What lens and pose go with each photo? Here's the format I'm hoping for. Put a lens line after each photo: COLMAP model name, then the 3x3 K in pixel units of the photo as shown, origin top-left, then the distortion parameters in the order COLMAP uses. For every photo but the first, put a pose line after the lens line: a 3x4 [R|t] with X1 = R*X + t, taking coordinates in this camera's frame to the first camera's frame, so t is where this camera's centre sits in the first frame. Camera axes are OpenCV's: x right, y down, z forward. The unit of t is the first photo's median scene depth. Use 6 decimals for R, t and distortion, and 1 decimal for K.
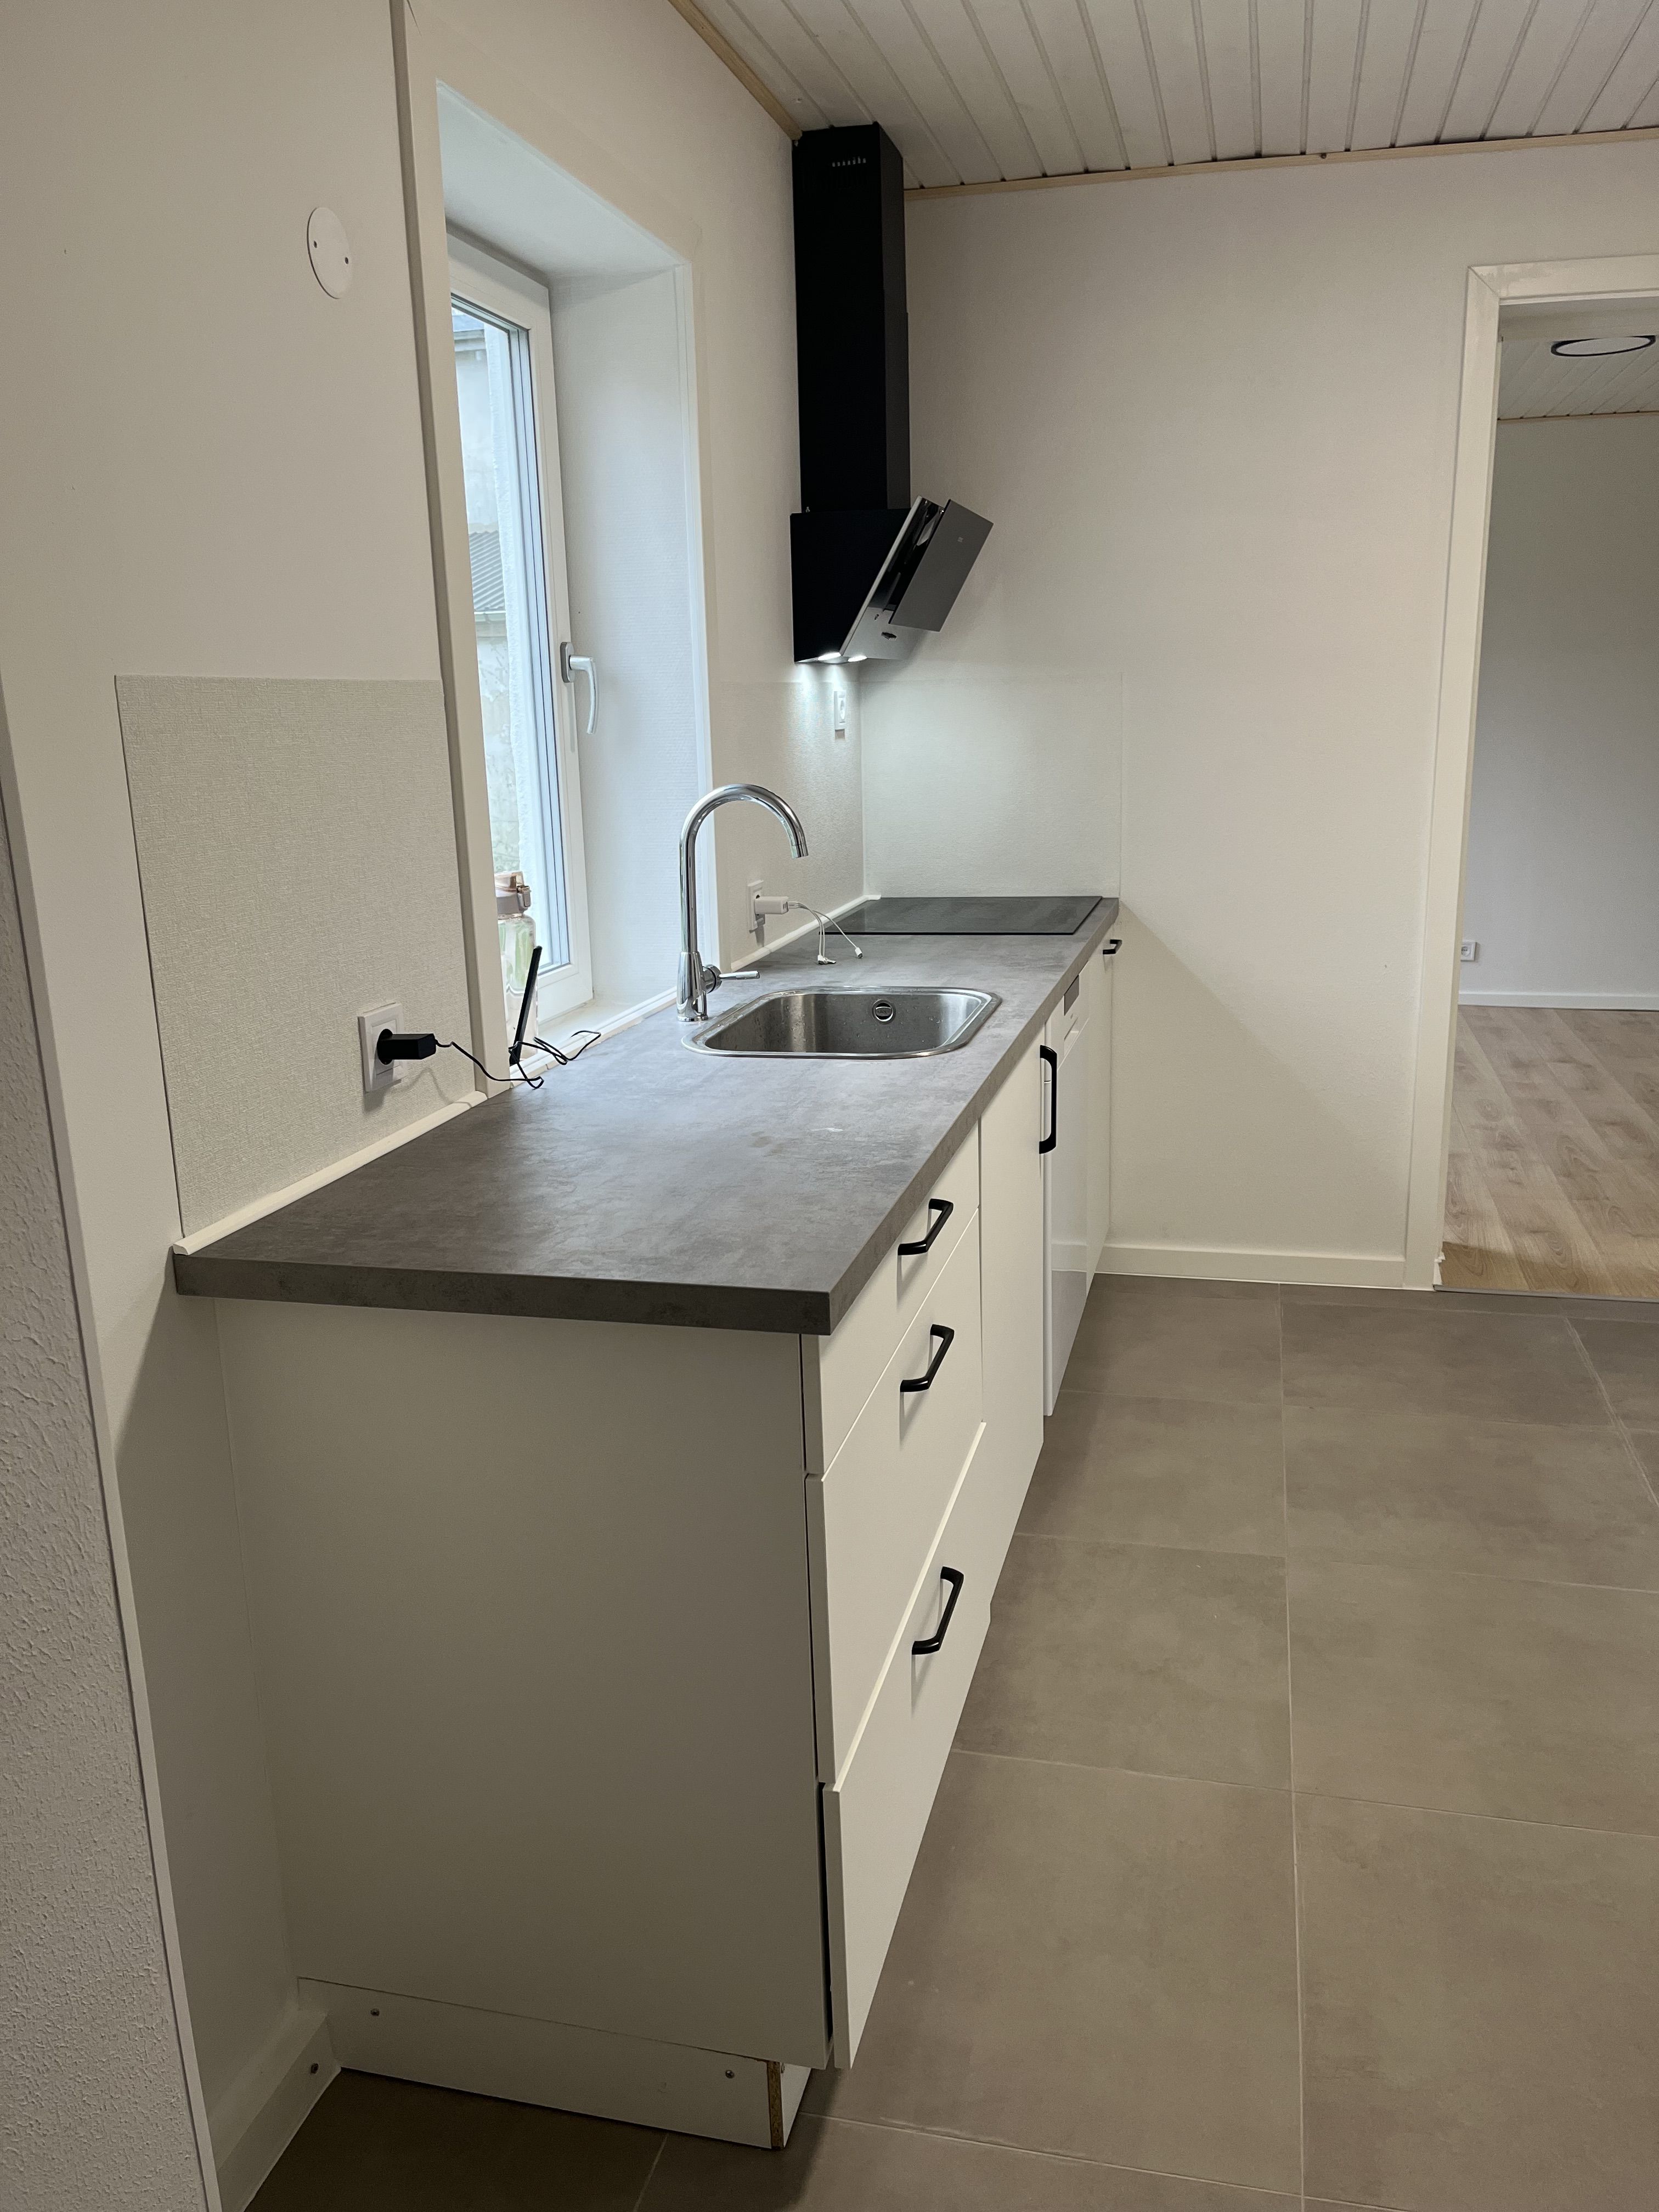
lens RADIAL K [[1666.3, 0, 829.5], [0, 1666.3, 1106.0], [0, 0, 1]] dist [0.086949, -0.120936]
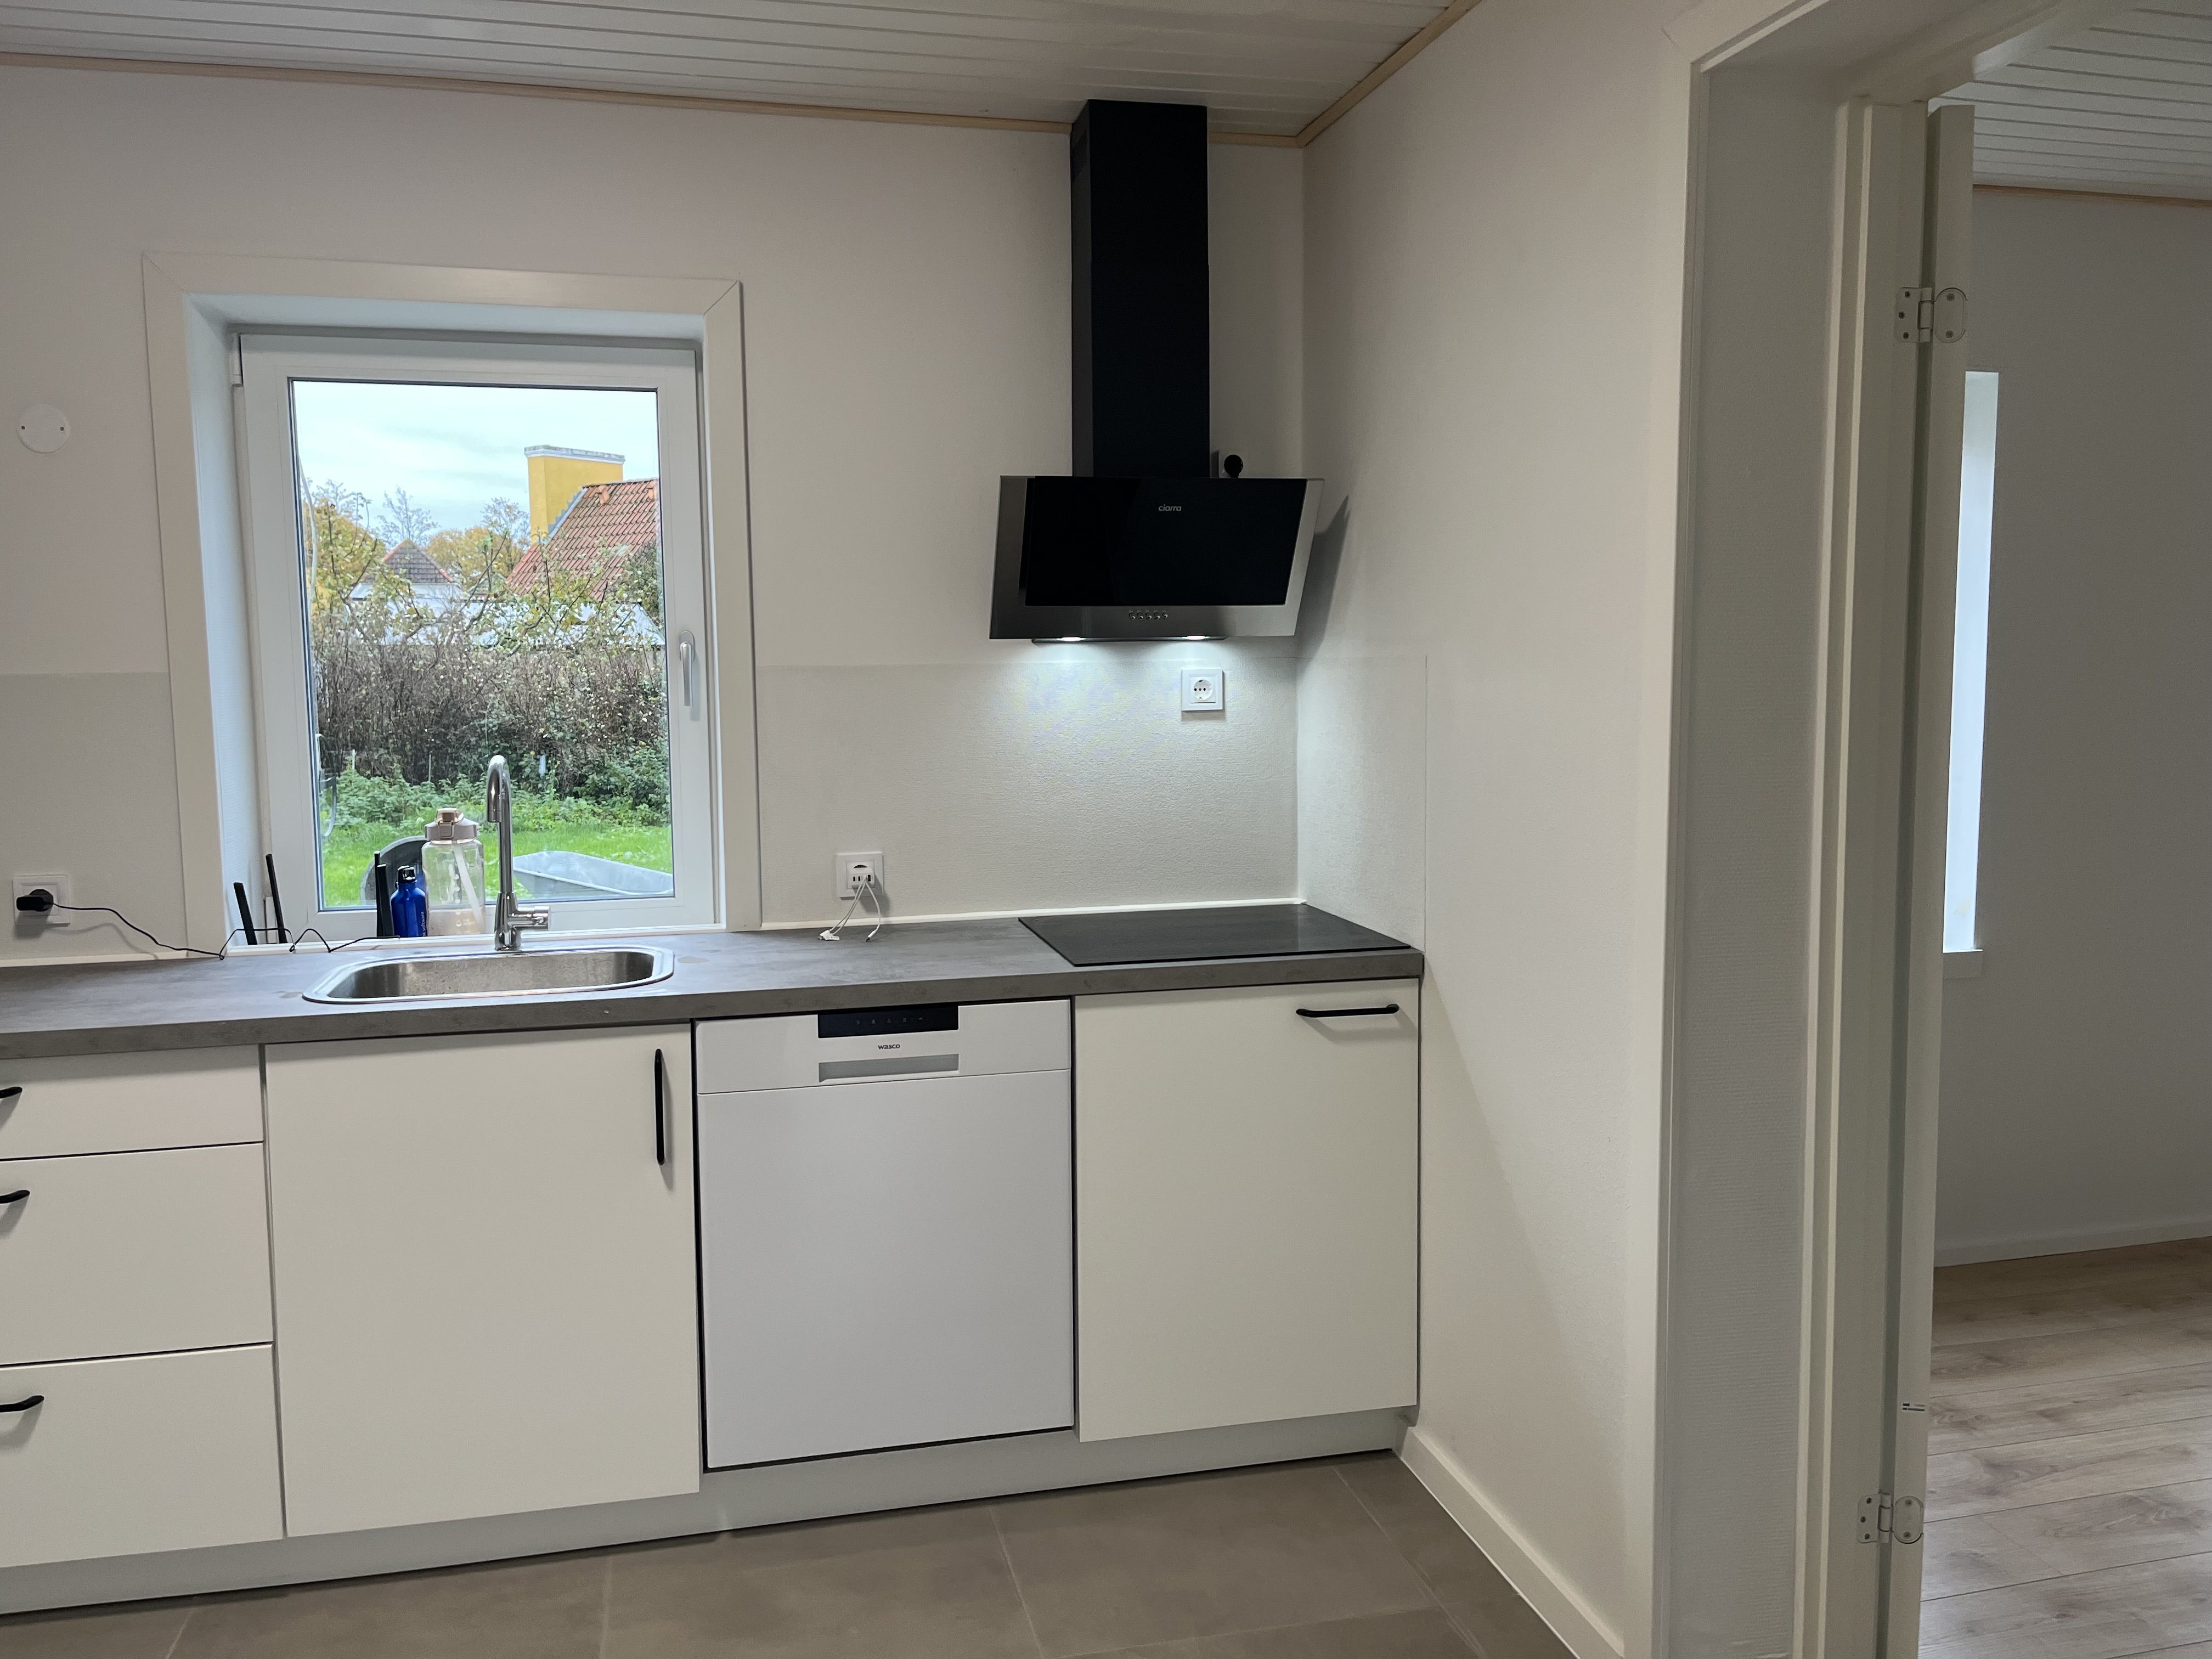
lens RADIAL K [[1666.3, 0, 1106.0], [0, 1666.3, 829.5], [0, 0, 1]] dist [0.086949, -0.120936]
pose [[0.438096, 0.085045, -0.894896, 1.051985], [-0.203238, 0.979108, -0.006447, -0.194281], [0.875652, 0.184701, 0.446228, 0.764511]]
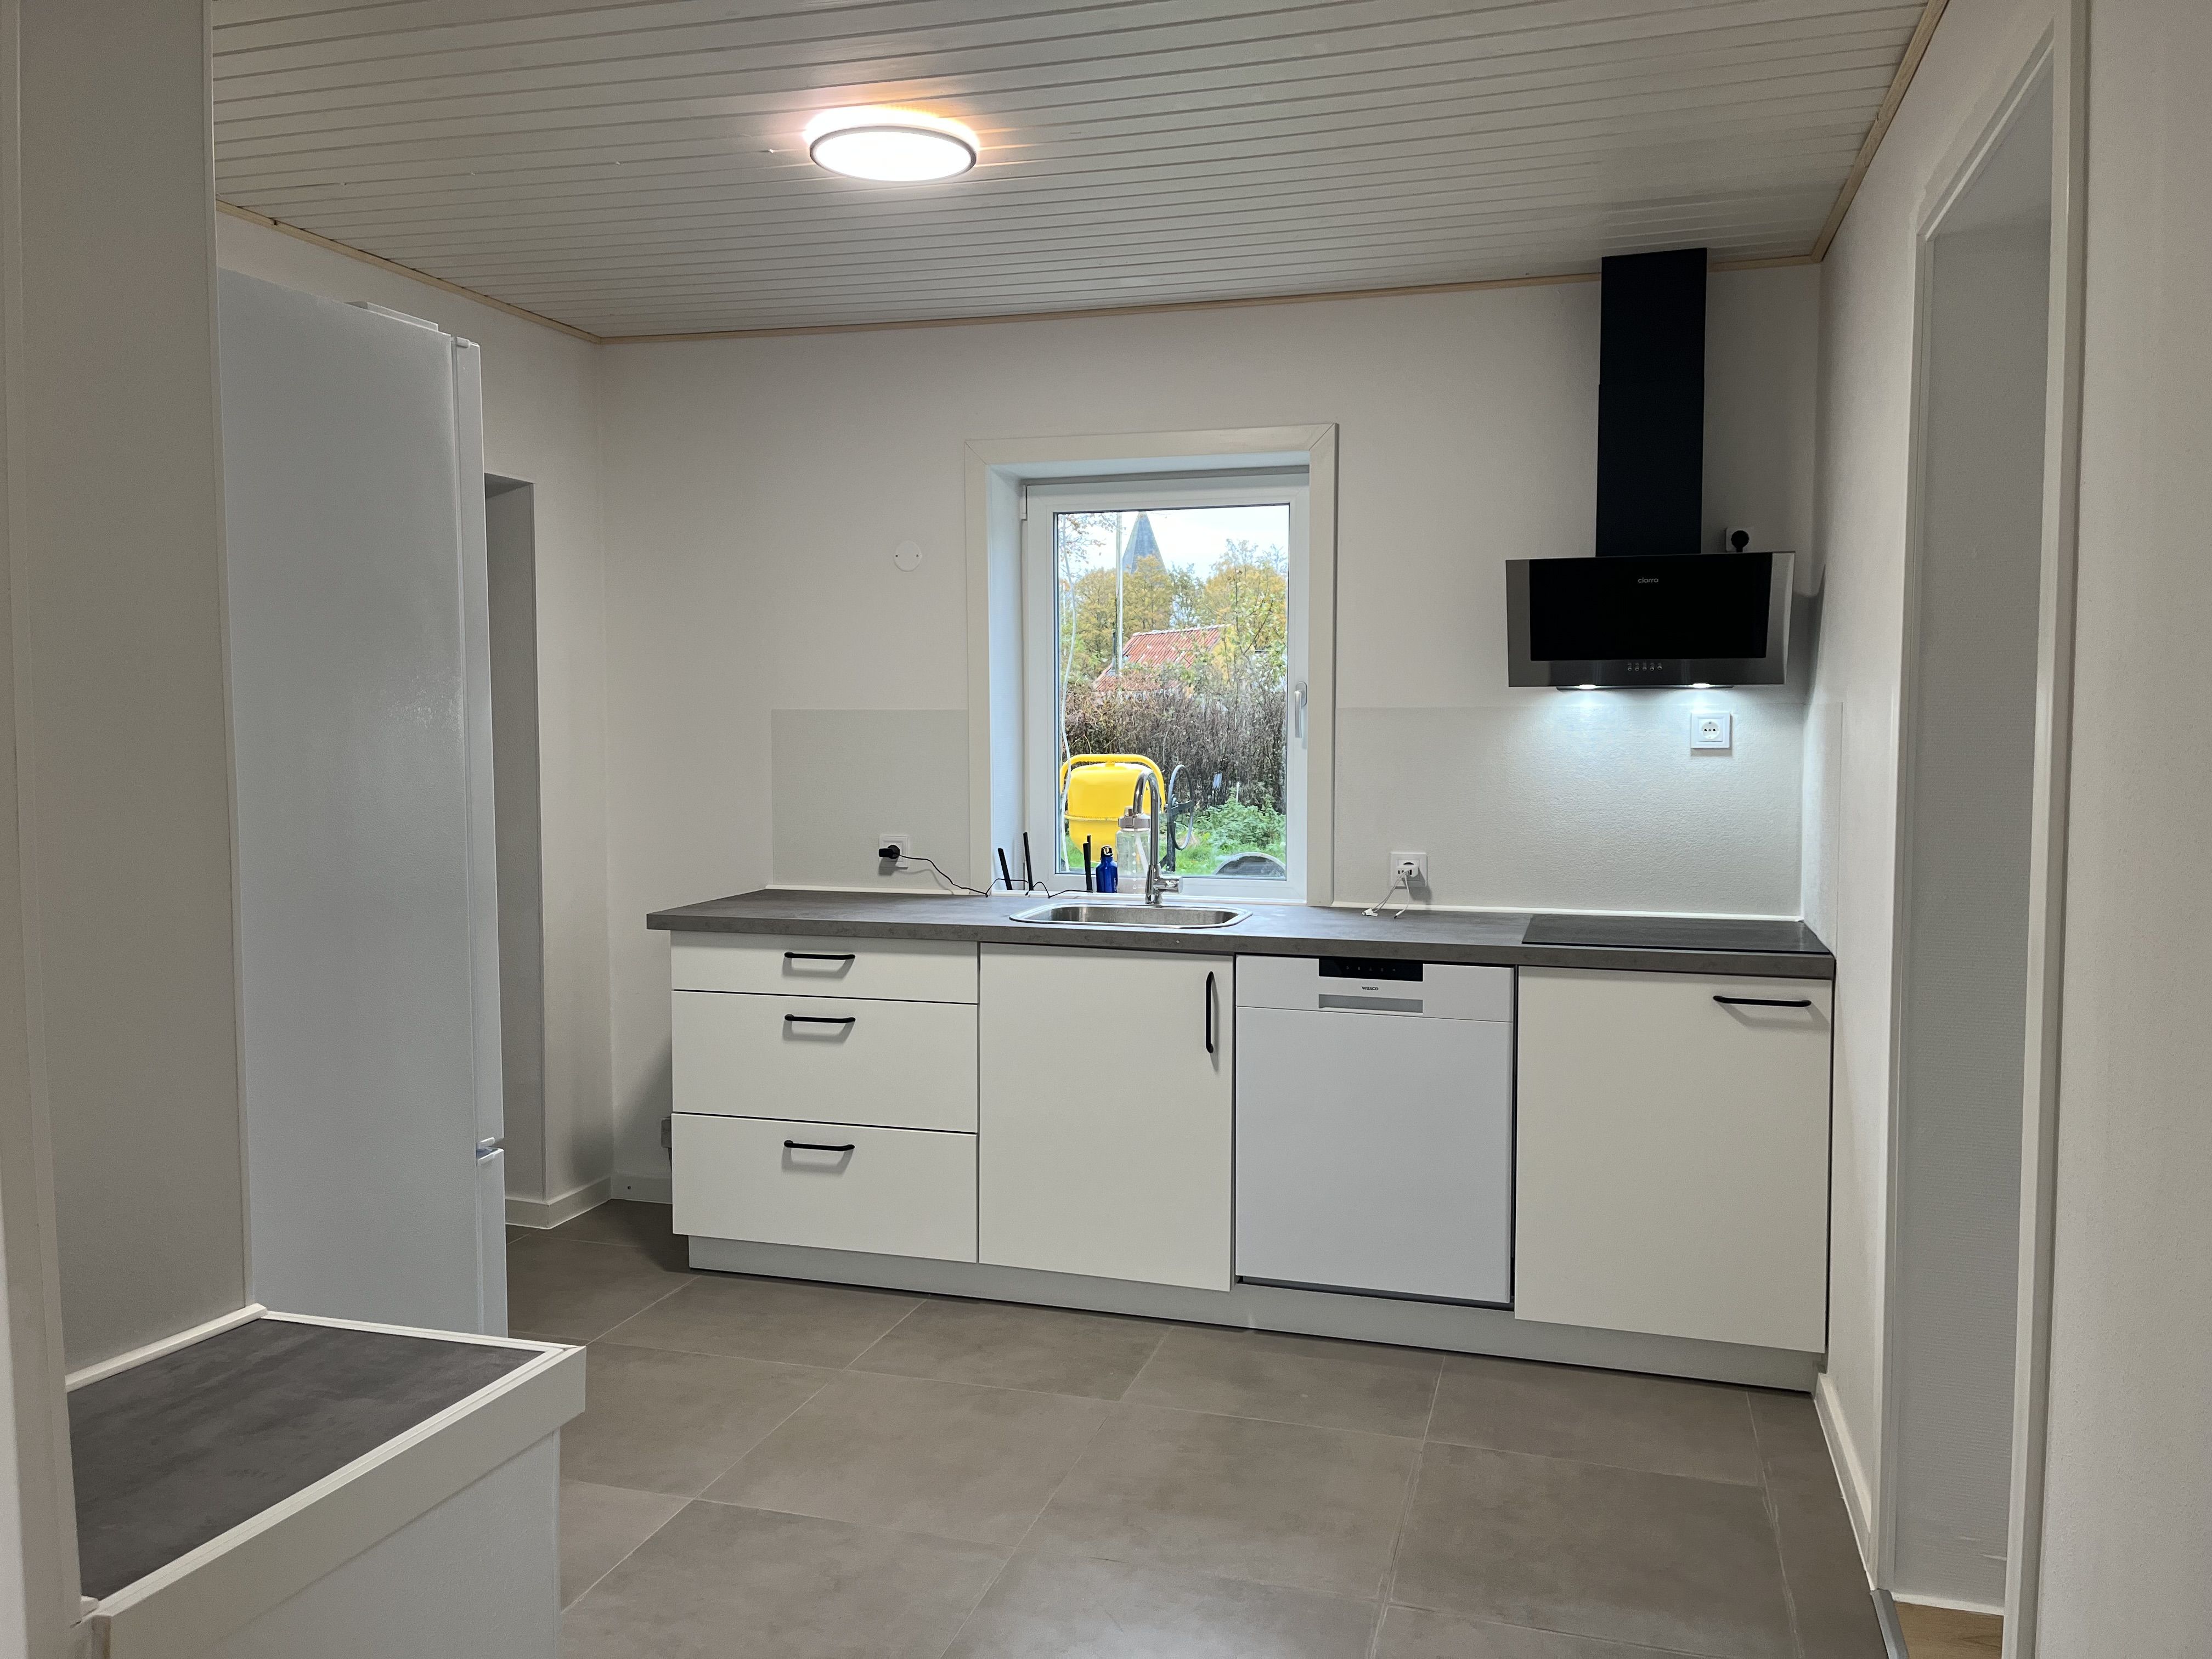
lens RADIAL K [[1666.3, 0, 1106.0], [0, 1666.3, 829.5], [0, 0, 1]] dist [0.086949, -0.120936]
pose [[-0.070659, 0.069368, -0.995086, 1.444909], [-0.236783, 0.967900, 0.084286, -0.232971], [0.968990, 0.241574, -0.051966, 0.945336]]
